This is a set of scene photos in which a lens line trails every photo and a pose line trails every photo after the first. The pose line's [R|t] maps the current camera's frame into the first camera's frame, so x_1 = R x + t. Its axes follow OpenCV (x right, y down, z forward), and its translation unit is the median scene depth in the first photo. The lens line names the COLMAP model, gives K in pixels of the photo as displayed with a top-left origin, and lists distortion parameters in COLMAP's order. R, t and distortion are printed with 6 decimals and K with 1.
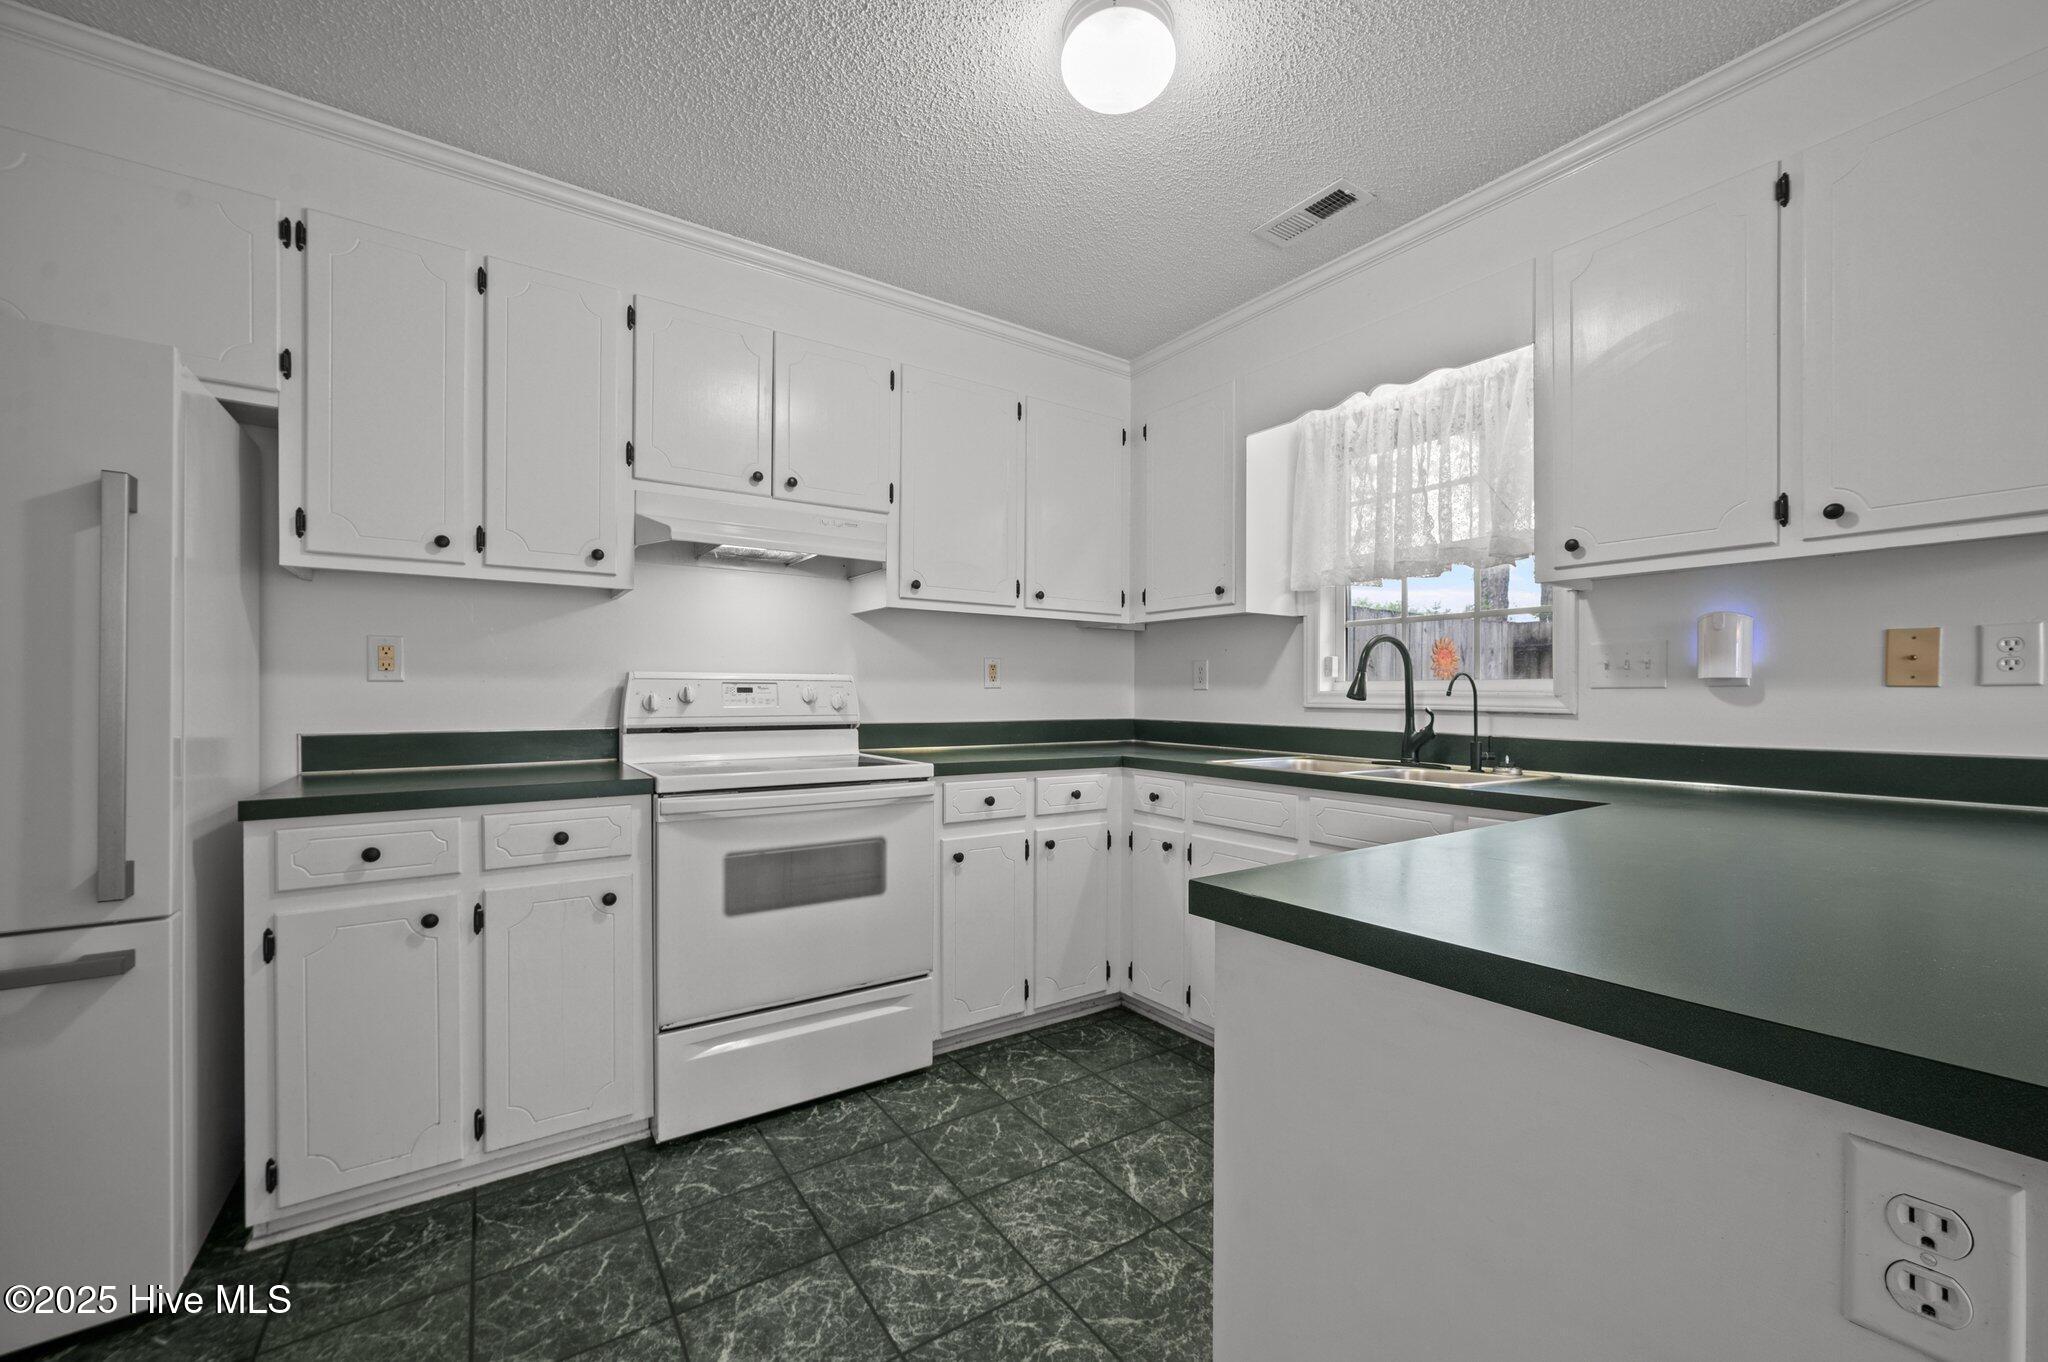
lens RADIAL K [[811.5, 0, 1024.0], [0, 811.5, 681.0], [0, 0, 1]] dist [-0.014647, 0.009650]
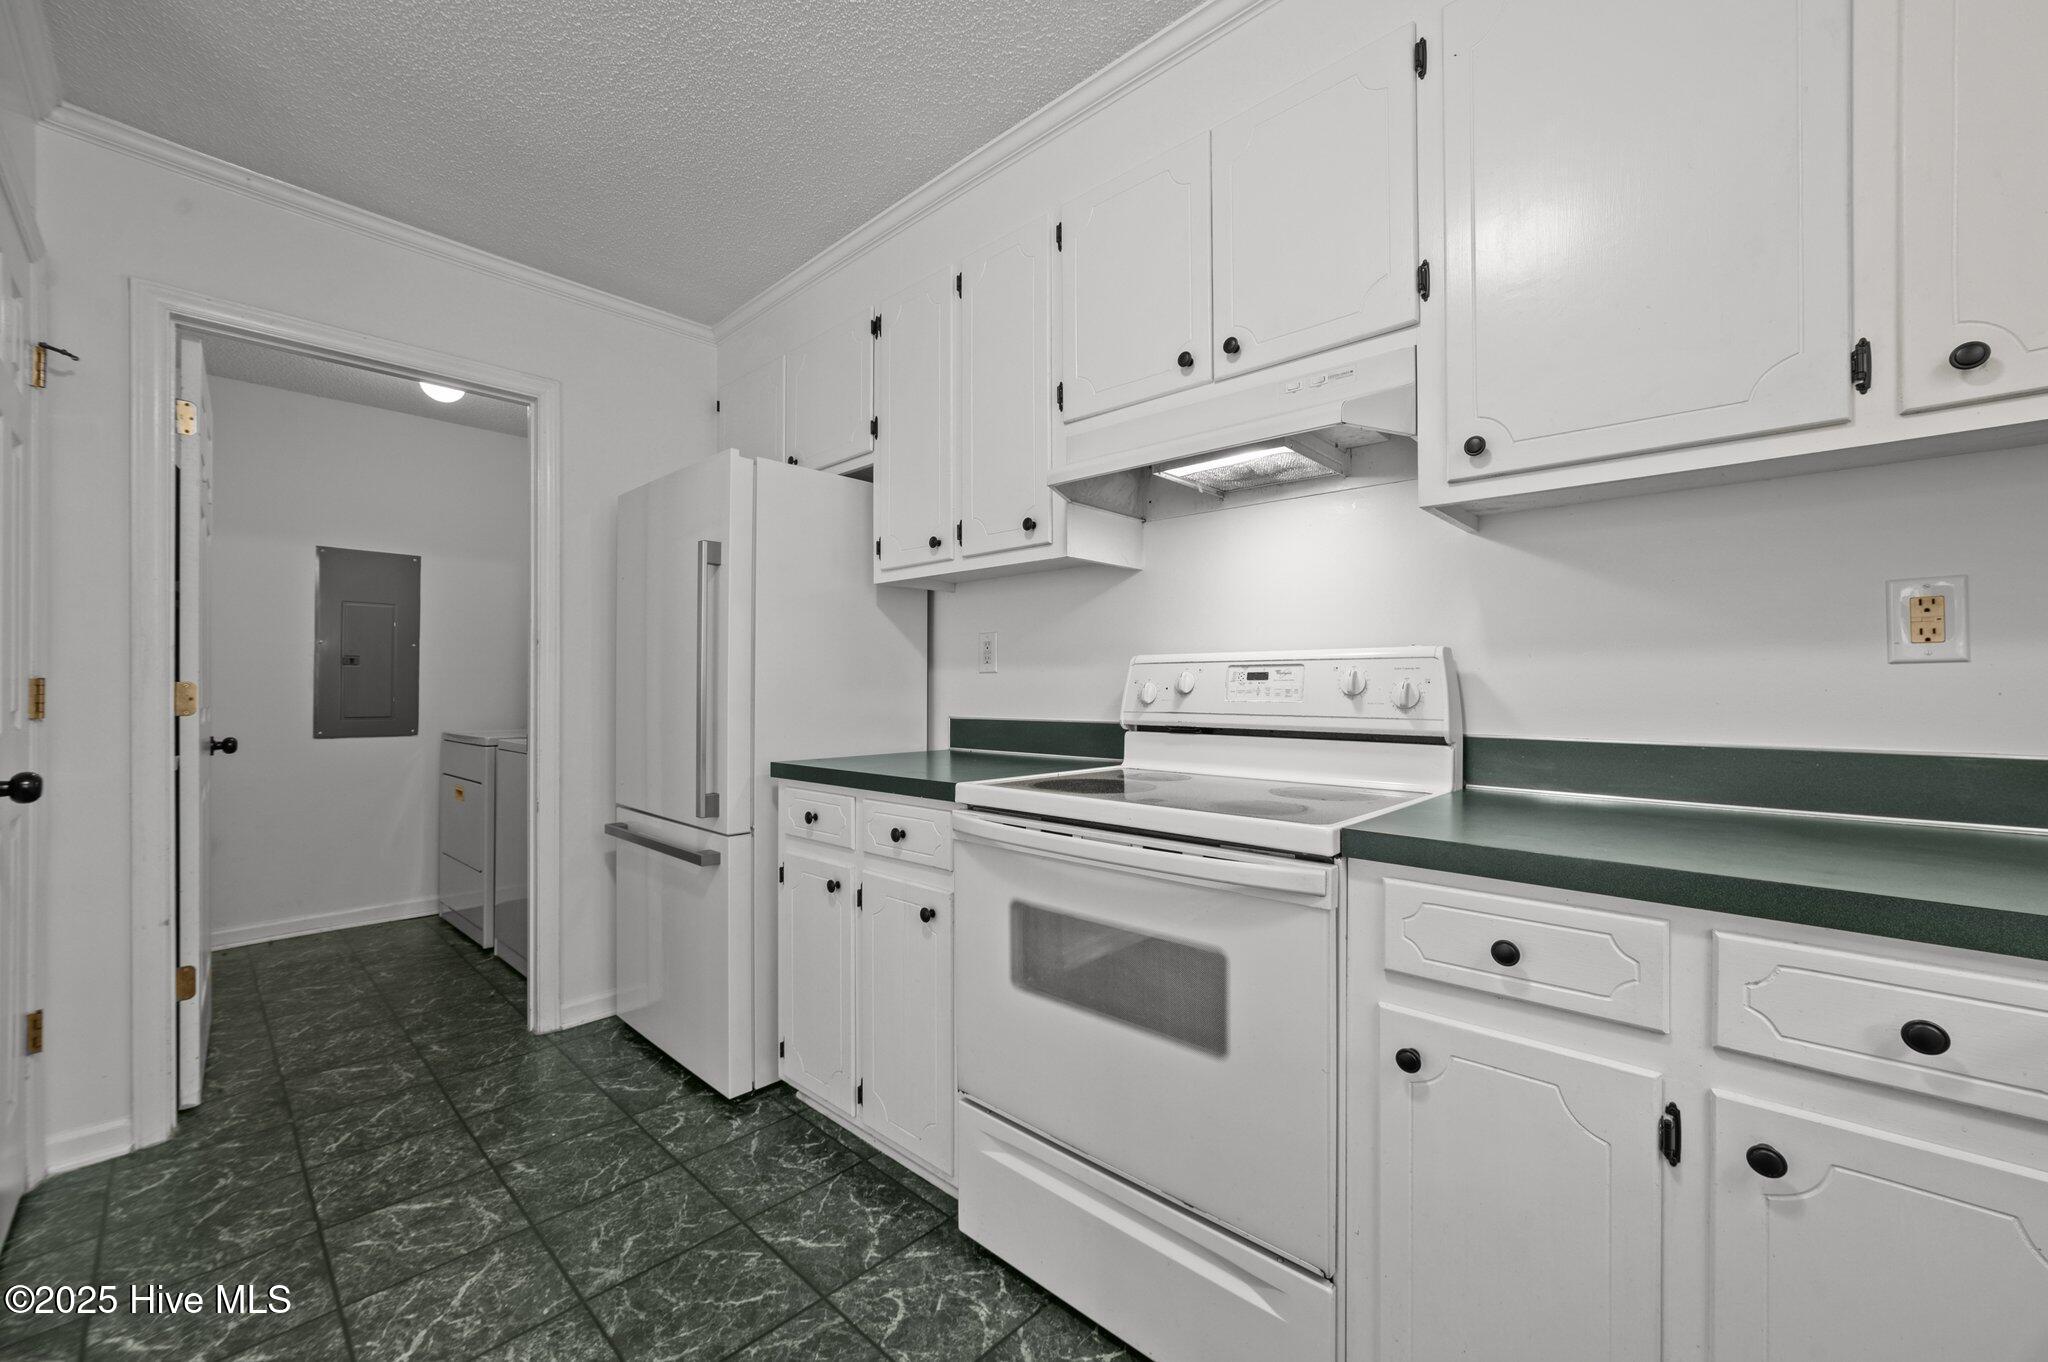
lens RADIAL K [[808.6, 0, 1029.9], [0, 808.6, 677.1], [0, 0, 1]] dist [-0.021474, 0.009535]
pose [[0.223297, -0.016191, -0.974616, 0.297077], [0.015161, 0.999799, -0.013136, 0.019823], [0.974633, -0.011842, 0.223498, 0.731062]]
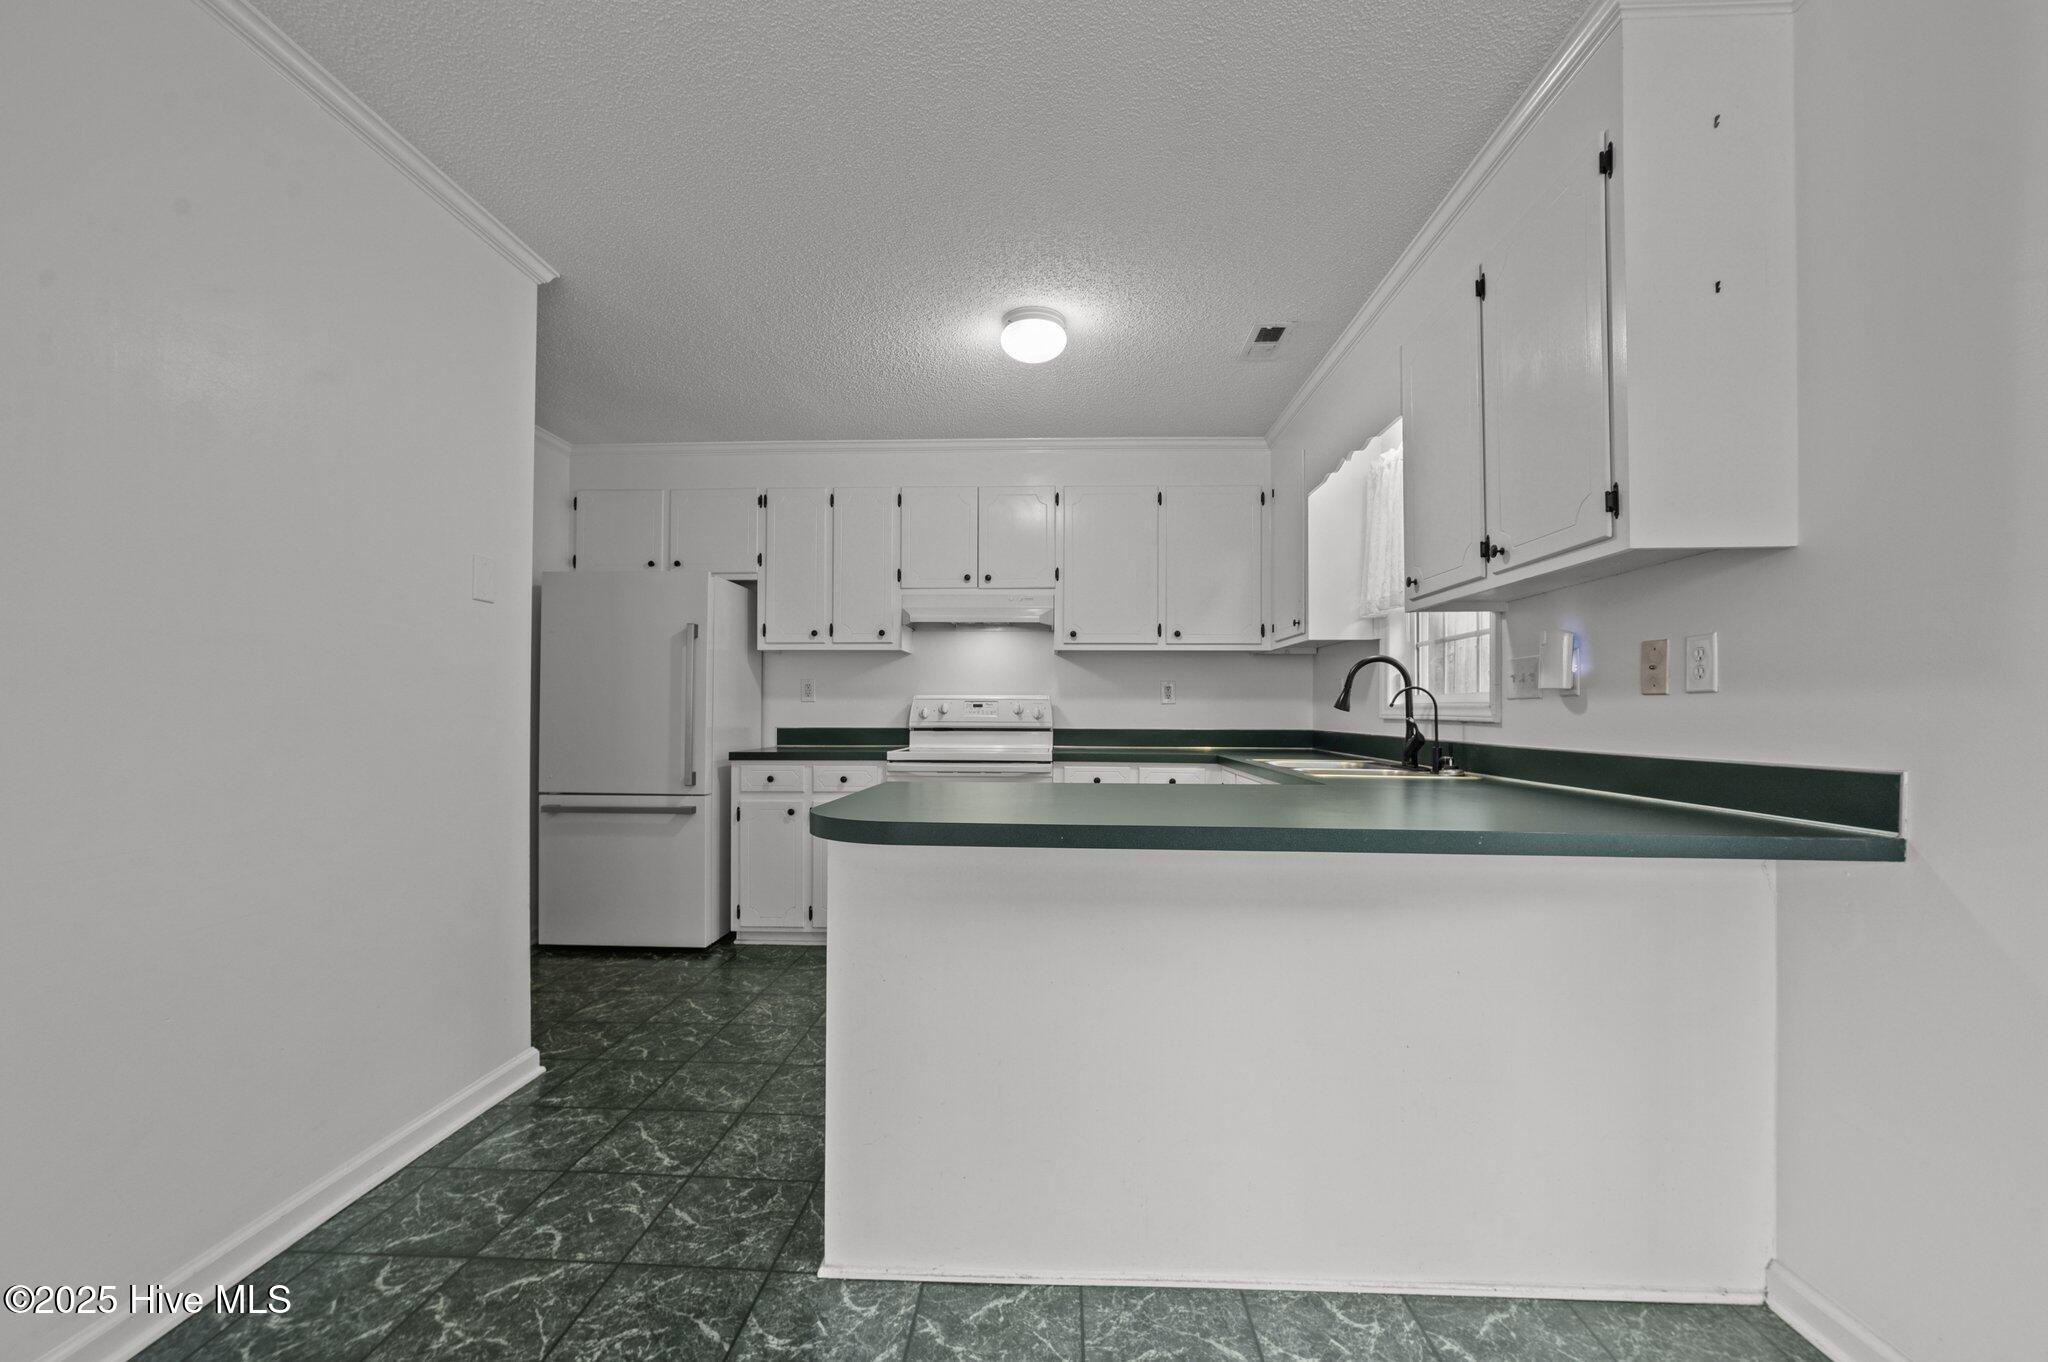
lens RADIAL K [[811.5, 0, 1024.0], [0, 811.5, 681.0], [0, 0, 1]] dist [-0.014647, 0.009650]
pose [[0.801678, -0.023785, -0.597283, 0.768983], [0.008841, 0.999571, -0.027939, 0.008443], [0.597691, 0.017117, 0.801544, -0.269662]]
